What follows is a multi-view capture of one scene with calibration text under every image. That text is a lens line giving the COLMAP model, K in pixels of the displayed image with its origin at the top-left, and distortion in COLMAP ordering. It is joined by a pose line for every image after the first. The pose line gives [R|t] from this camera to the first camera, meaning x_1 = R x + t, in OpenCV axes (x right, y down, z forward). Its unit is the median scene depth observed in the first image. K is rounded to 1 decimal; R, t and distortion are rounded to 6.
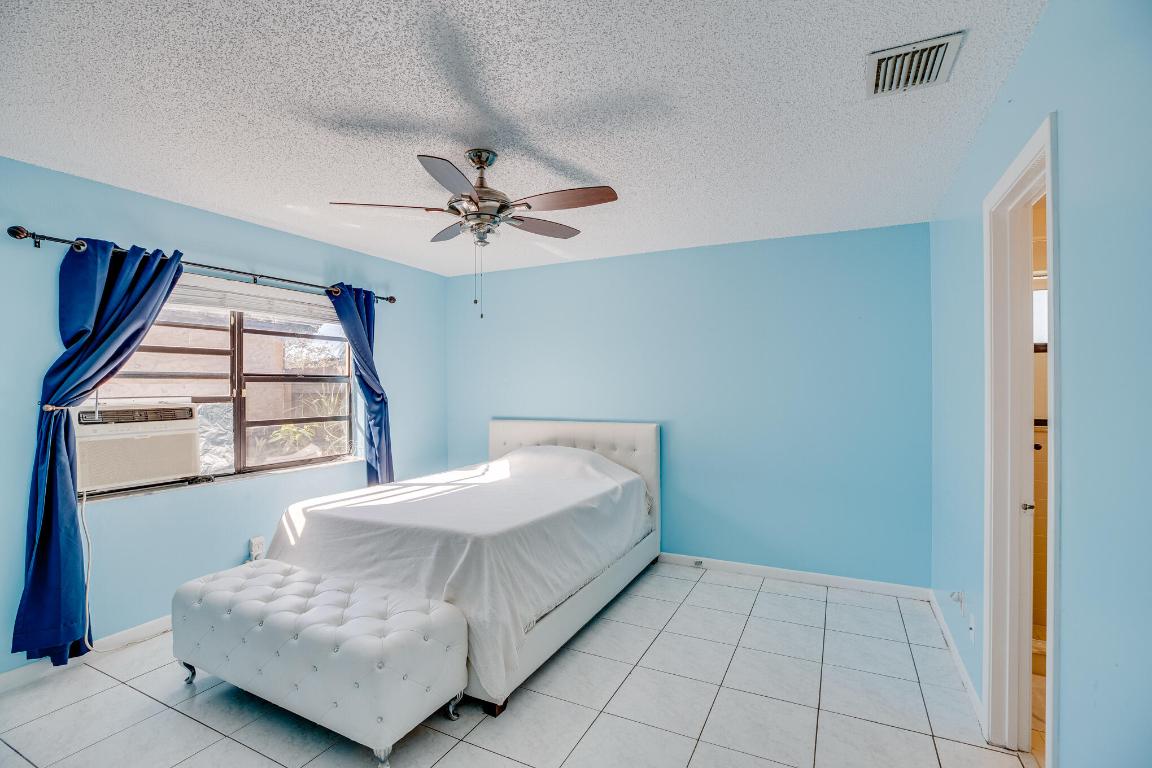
lens RADIAL K [[530.5, 0, 575.6], [0, 530.5, 380.4], [0, 0, 1]] dist [-0.025303, 0.000776]
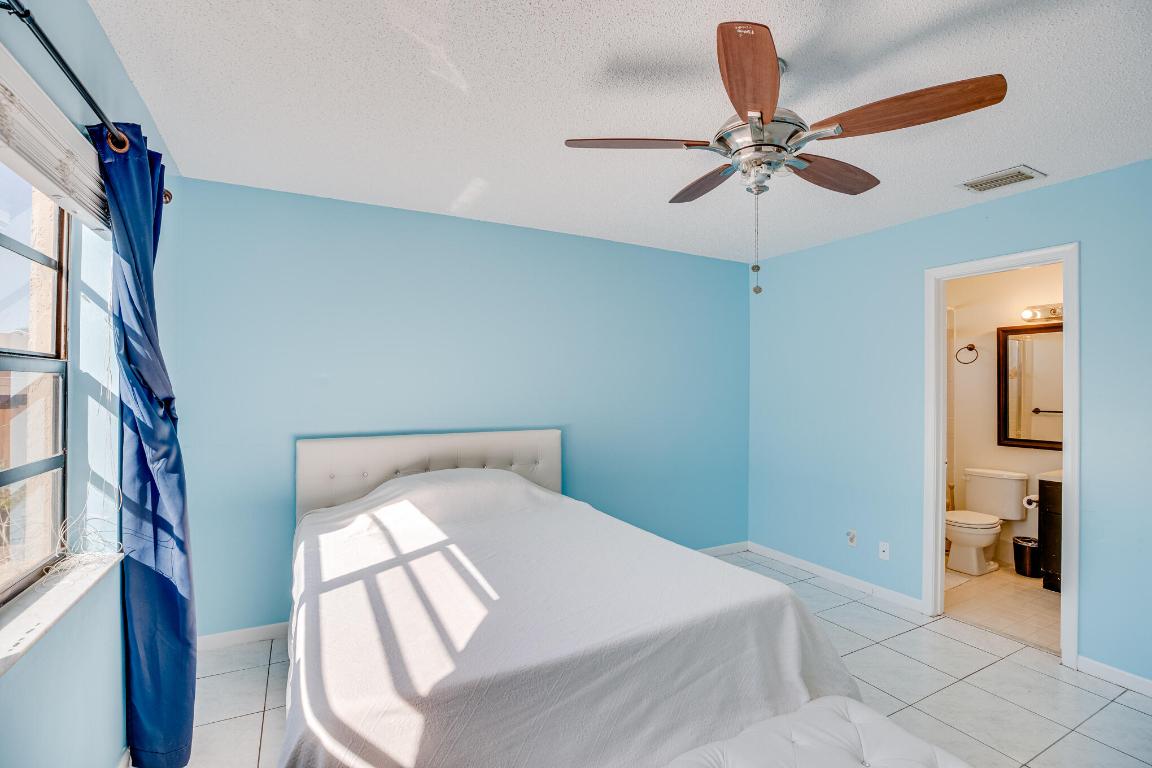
lens RADIAL K [[530.5, 0, 578.0], [0, 530.5, 383.2], [0, 0, 1]] dist [-0.025303, 0.000776]
pose [[0.580258, 0.010904, 0.814360, -0.651251], [-0.015932, 0.999871, -0.002035, 0.008021], [-0.814277, -0.011793, 0.580357, 0.566588]]
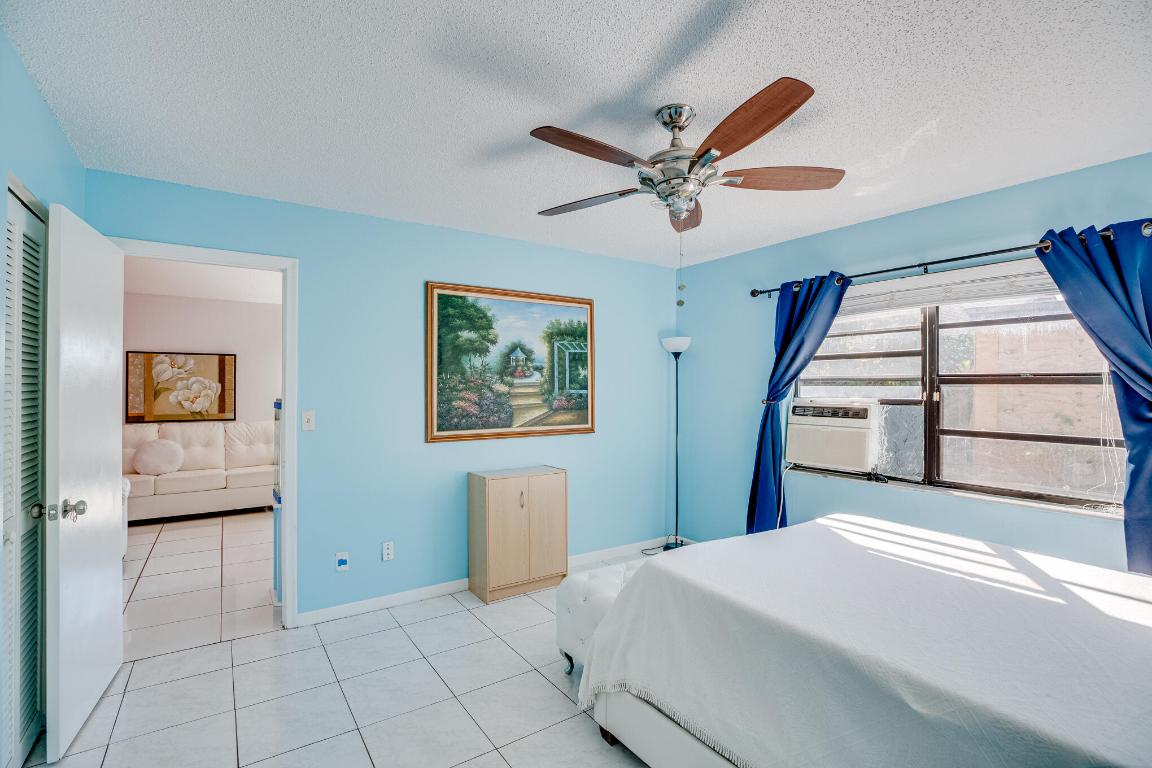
lens RADIAL K [[530.5, 0, 577.8], [0, 530.5, 387.8], [0, 0, 1]] dist [-0.025303, 0.000776]
pose [[-0.479590, 0.002365, -0.877490, 0.455209], [0.004890, 0.999988, 0.000023, 0.006014], [0.877479, -0.004280, -0.479595, 0.910782]]
